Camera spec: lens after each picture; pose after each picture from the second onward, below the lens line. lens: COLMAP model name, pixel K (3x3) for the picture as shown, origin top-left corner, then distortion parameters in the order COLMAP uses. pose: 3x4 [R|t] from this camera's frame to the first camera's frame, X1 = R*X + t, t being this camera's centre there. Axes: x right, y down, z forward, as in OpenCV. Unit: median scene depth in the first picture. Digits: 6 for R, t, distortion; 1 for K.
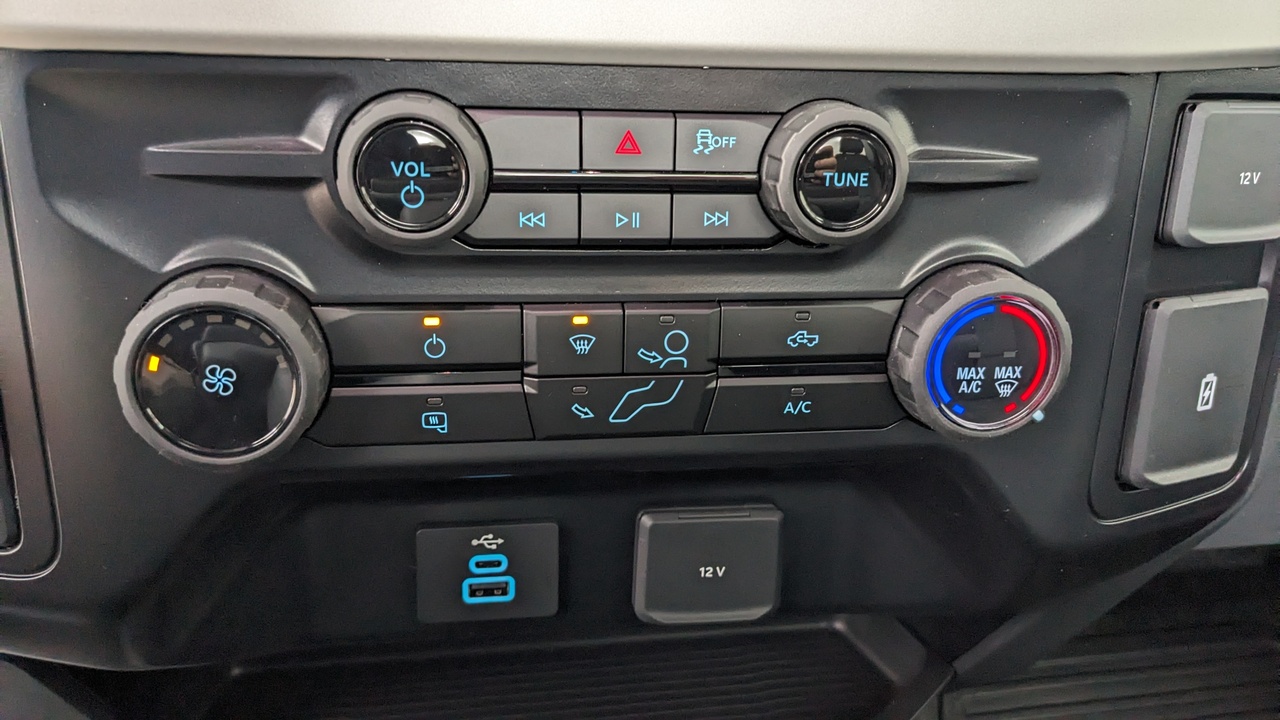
lens RADIAL K [[1008.1, 0, 640.0], [0, 1008.1, 360.0], [0, 0, 1]] dist [0.072348, -0.141960]
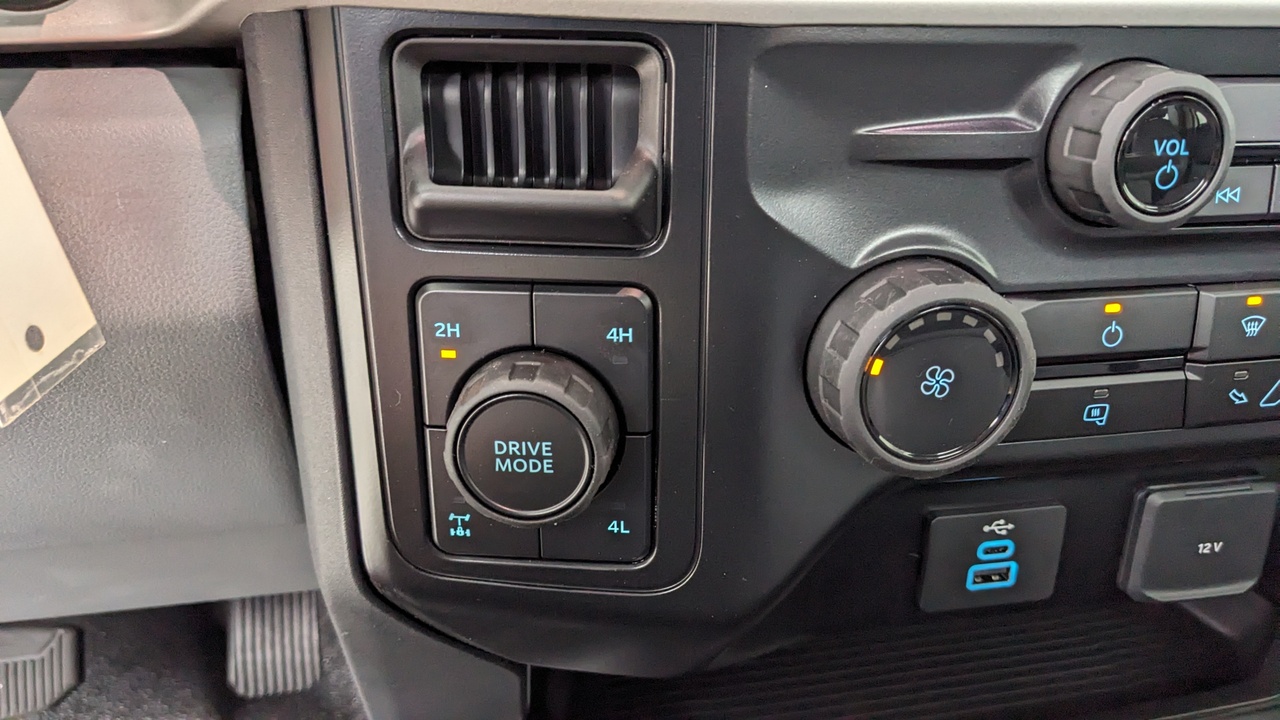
lens RADIAL K [[1008.1, 0, 640.0], [0, 1008.1, 360.0], [0, 0, 1]] dist [0.072348, -0.141960]
pose [[0.999081, -0.035849, 0.023486, -0.630143], [0.034490, 0.997840, 0.055912, -0.054920], [-0.025440, -0.055051, 0.998159, 0.070551]]
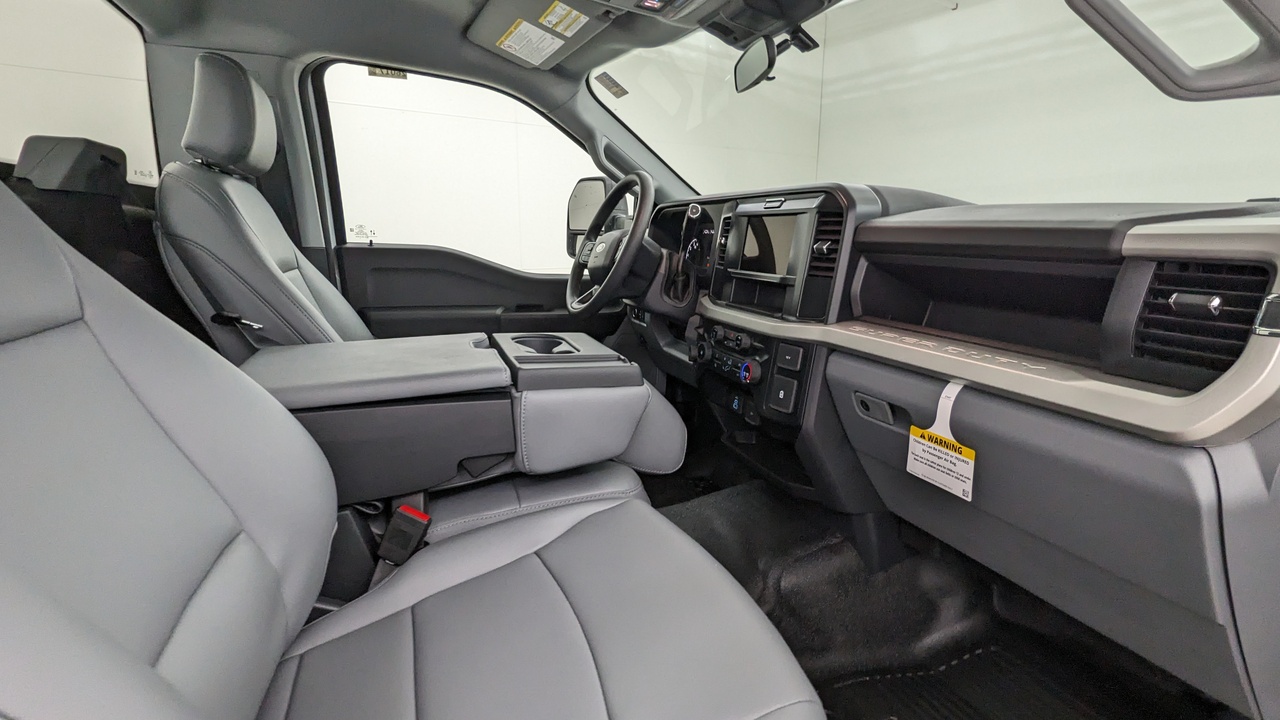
lens RADIAL K [[619.0, 0, 640.0], [0, 619.0, 360.0], [0, 0, 1]] dist [0.000466, -0.000519]
pose [[0.175211, 0.152531, -0.972644, 4.388191], [-0.387240, 0.918976, 0.074358, -0.108243], [0.905178, 0.363618, 0.220080, -0.633998]]
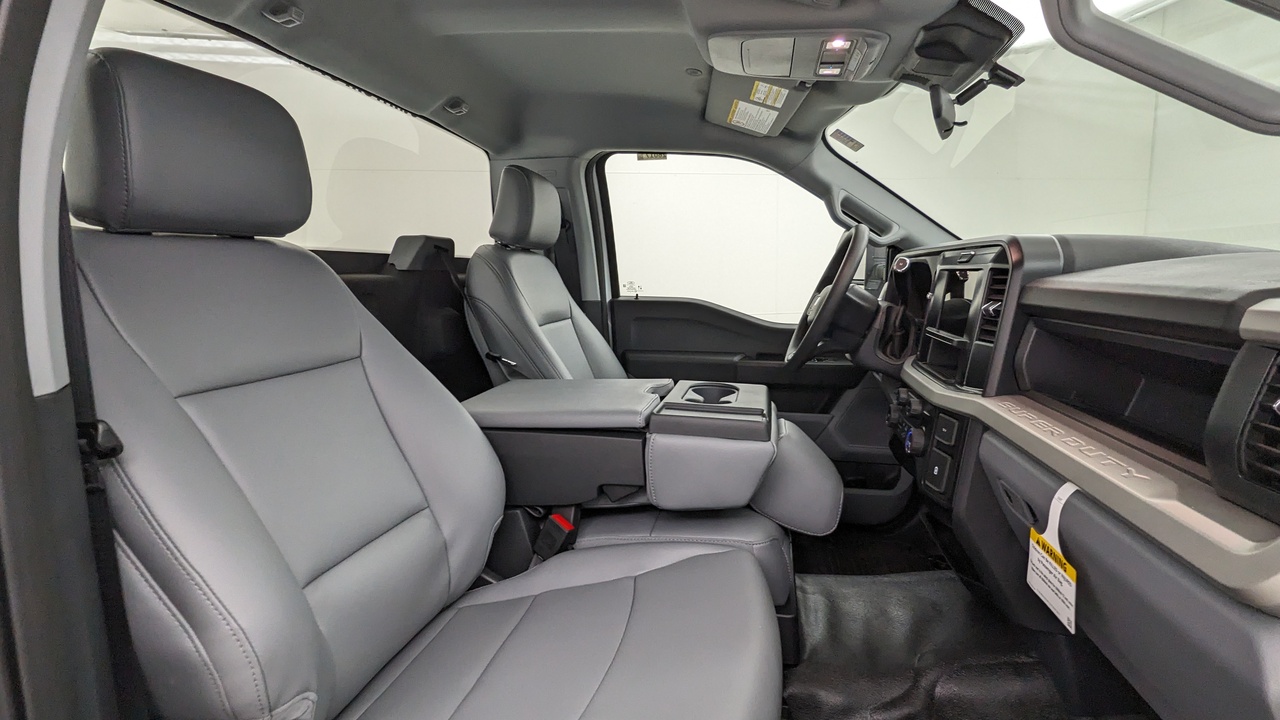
lens RADIAL K [[619.0, 0, 640.0], [0, 619.0, 360.0], [0, 0, 1]] dist [0.000466, -0.000519]
pose [[-0.369460, 0.083671, -0.925472, 4.591920], [-0.367896, 0.901389, 0.228363, -0.731416], [0.853318, 0.424849, -0.302245, 0.514524]]
